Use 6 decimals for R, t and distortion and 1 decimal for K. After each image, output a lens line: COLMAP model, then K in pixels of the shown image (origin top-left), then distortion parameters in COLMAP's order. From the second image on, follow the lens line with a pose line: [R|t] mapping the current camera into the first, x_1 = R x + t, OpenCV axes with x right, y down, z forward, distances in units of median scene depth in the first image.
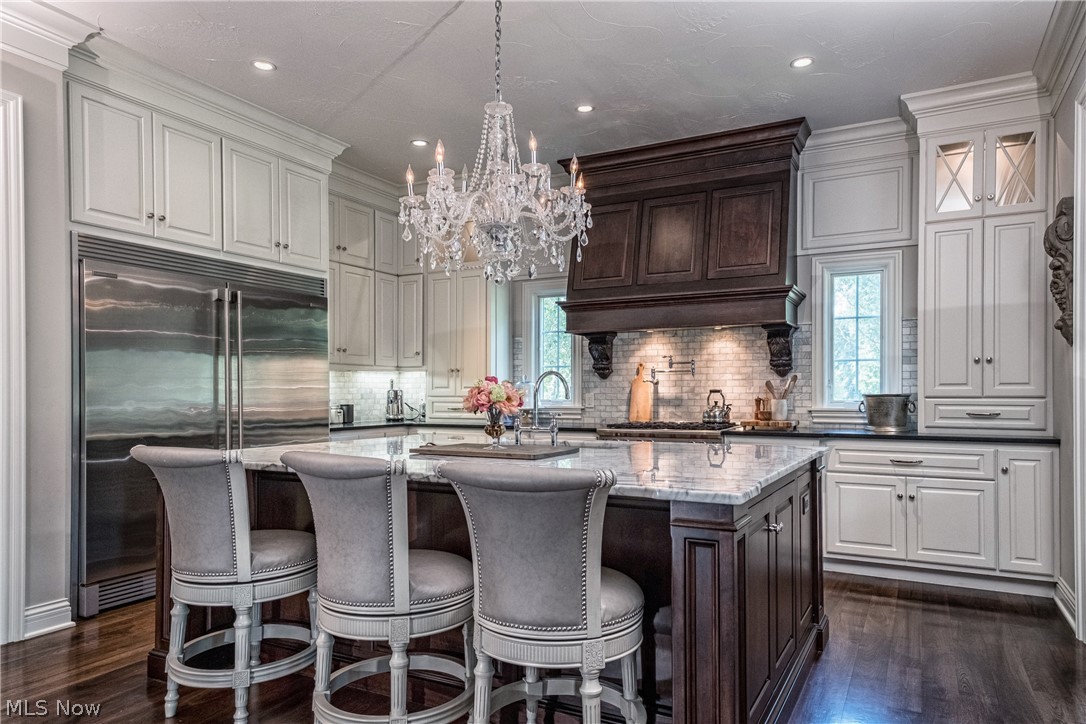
lens RADIAL K [[691.0, 0, 568.6], [0, 691.0, 387.3], [0, 0, 1]] dist [-0.006865, 0.000367]
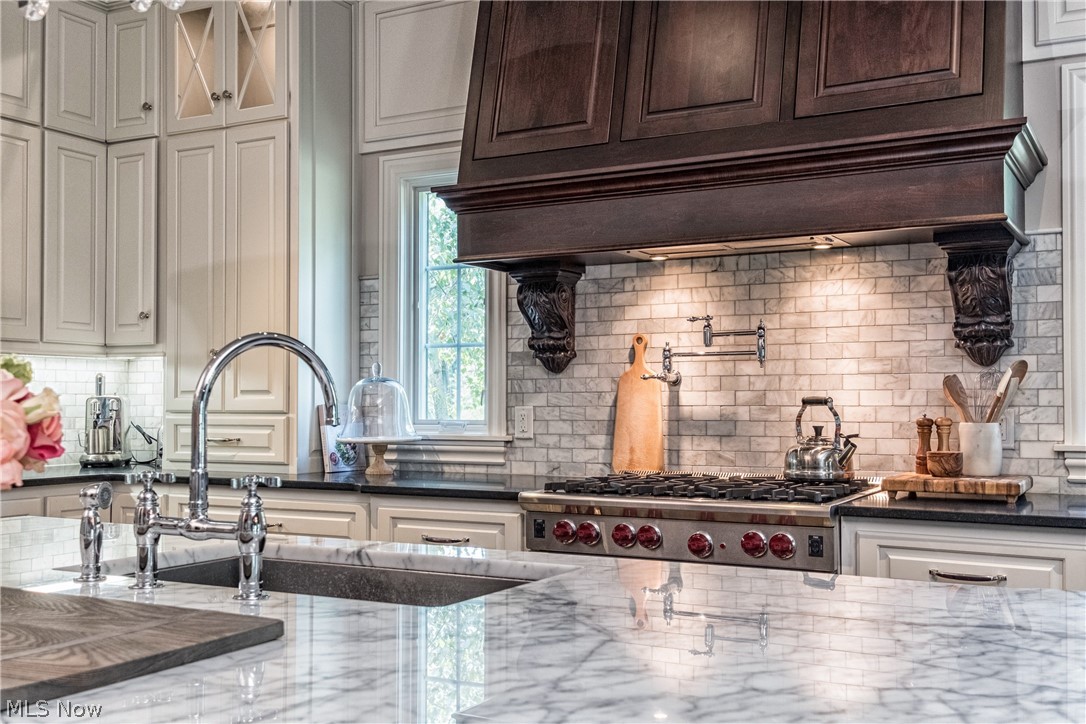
lens RADIAL K [[1131.0, 0, 541.3], [0, 1131.0, 370.2], [0, 0, 1]] dist [0.025587, 0.000000]
pose [[0.999640, 0.001438, -0.026792, 0.066243], [-0.002031, 0.999753, -0.022133, 0.002337], [0.026754, 0.022180, 0.999396, 0.317829]]
